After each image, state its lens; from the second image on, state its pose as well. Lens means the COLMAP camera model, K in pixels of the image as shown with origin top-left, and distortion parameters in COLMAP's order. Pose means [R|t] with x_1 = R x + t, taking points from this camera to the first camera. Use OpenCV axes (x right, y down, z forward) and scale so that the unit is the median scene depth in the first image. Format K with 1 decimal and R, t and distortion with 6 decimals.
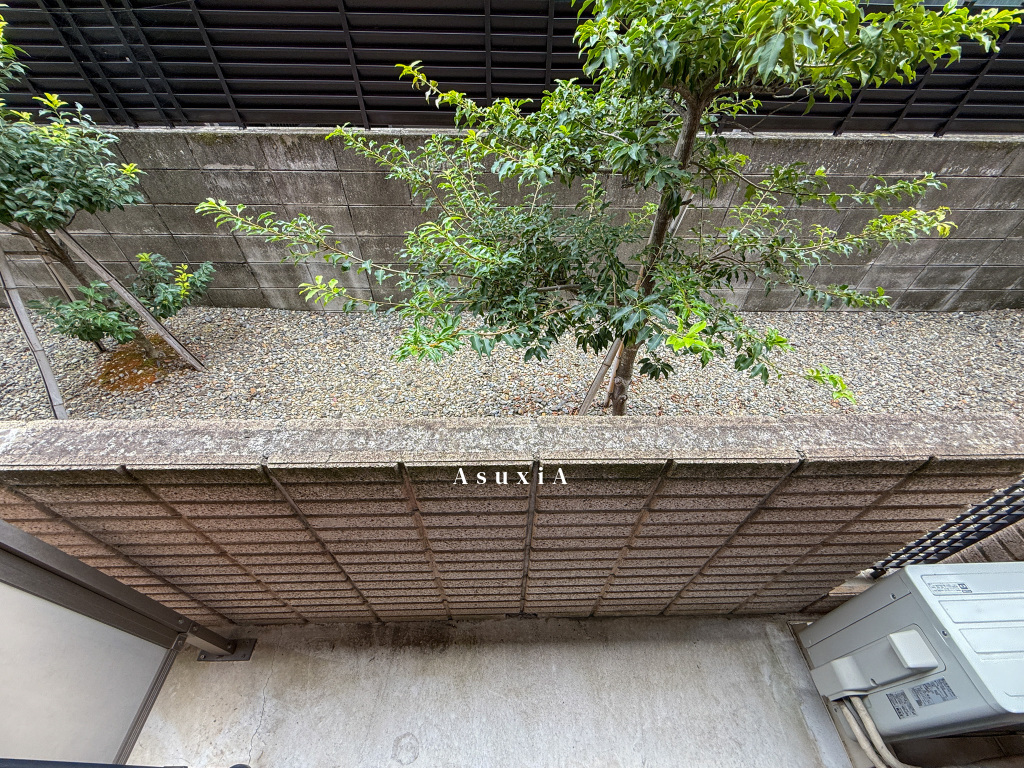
lens RADIAL K [[408.1, 0, 512.0], [0, 408.1, 384.0], [0, 0, 1]] dist [0.000862, 0.000153]
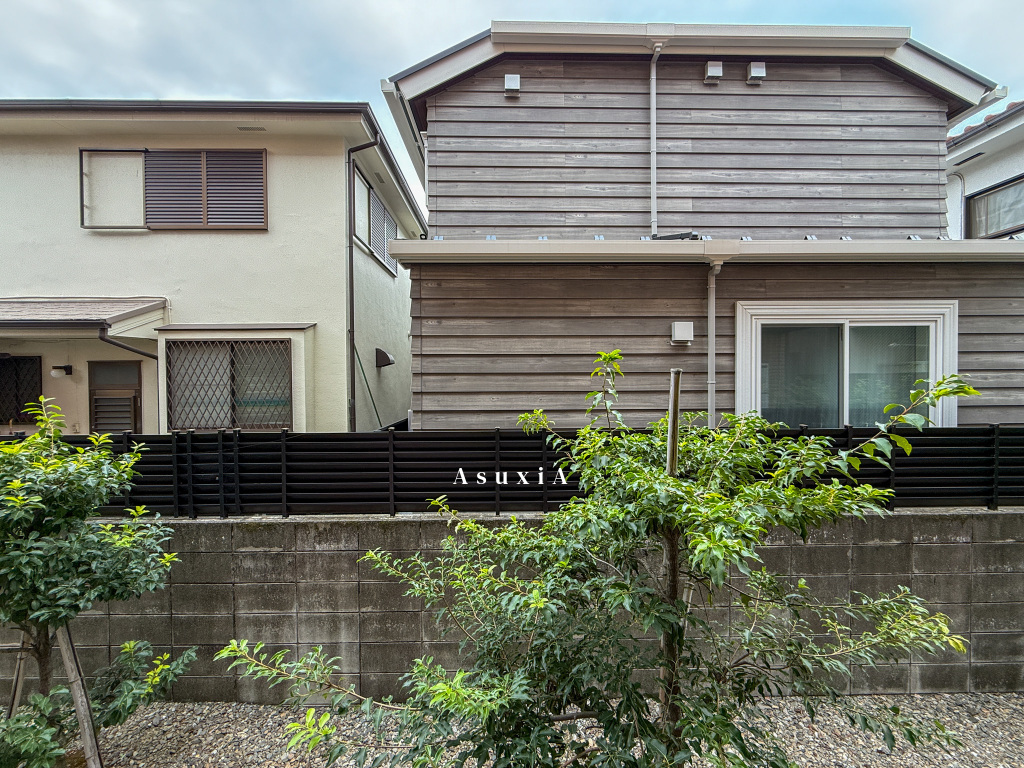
lens RADIAL K [[408.1, 0, 512.0], [0, 408.1, 384.0], [0, 0, 1]] dist [0.000862, 0.000153]
pose [[0.999817, -0.018813, -0.003579, -0.002885], [0.010950, 0.714958, -0.699081, -0.078617], [0.015710, 0.698914, 0.715033, -0.087342]]
